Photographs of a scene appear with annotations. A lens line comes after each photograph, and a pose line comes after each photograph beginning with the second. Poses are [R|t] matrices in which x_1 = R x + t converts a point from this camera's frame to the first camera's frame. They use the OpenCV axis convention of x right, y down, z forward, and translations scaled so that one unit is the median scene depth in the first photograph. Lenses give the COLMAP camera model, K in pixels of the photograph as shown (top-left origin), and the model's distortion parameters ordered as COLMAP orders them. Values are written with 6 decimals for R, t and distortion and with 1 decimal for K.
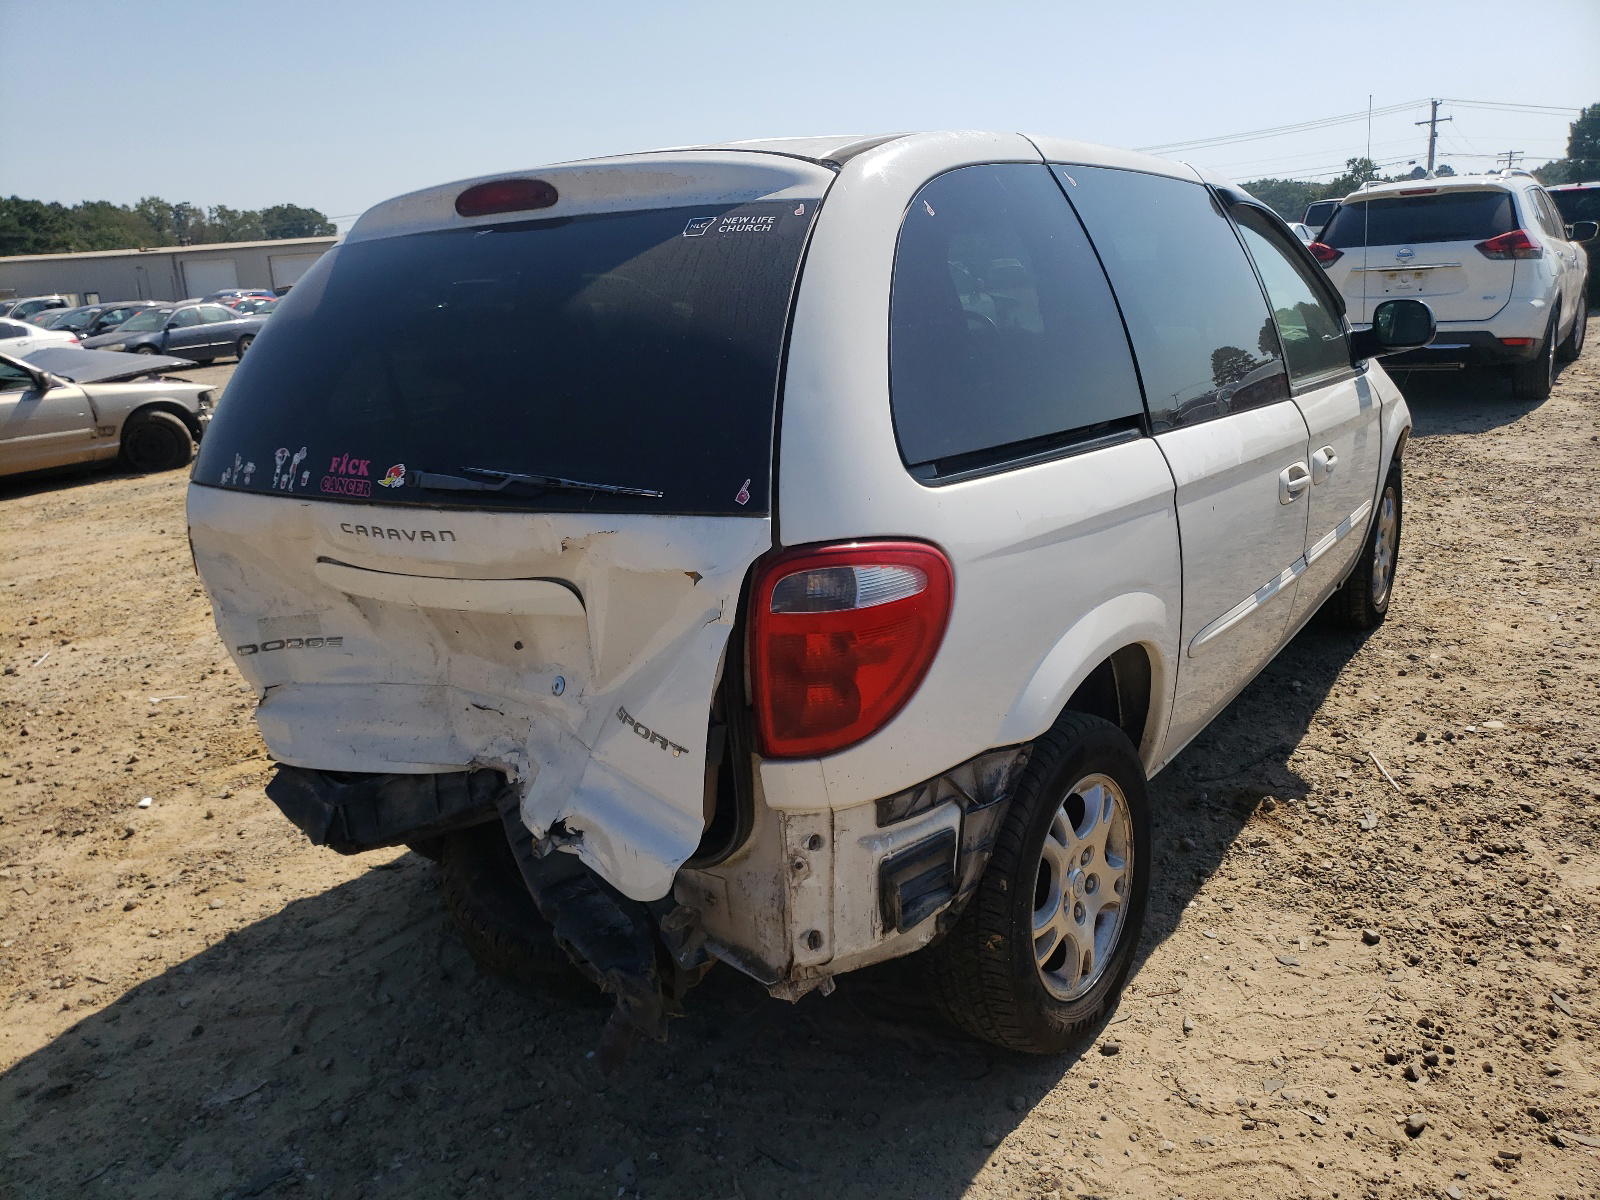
lens RADIAL K [[1203.7, 0, 796.2], [0, 1203.7, 601.2], [0, 0, 1]] dist [-0.004021, 0.012543]
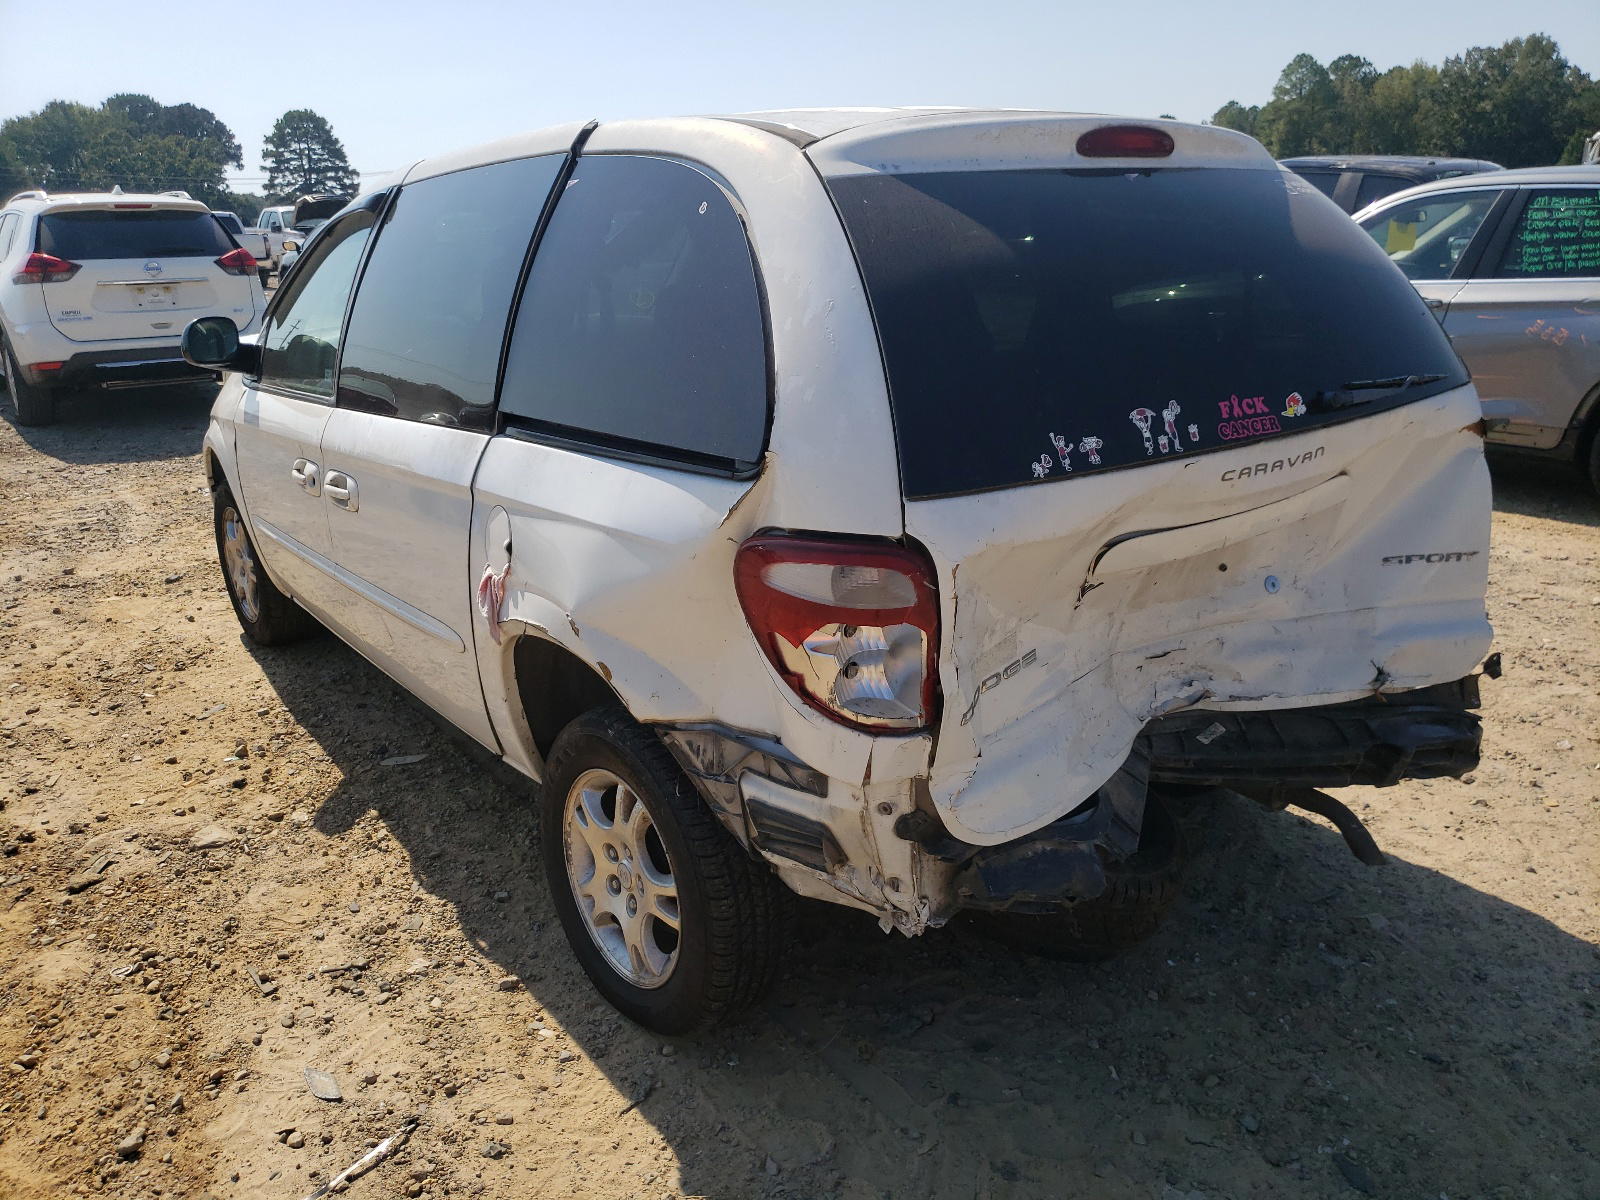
lens RADIAL K [[1203.7, 0, 797.1], [0, 1203.7, 598.7], [0, 0, 1]] dist [-0.004021, 0.012543]
pose [[0.402064, -0.239971, 0.883605, -1.324495], [0.260519, 0.955139, 0.140856, -0.183294], [-0.877767, 0.173563, 0.446544, 0.854434]]
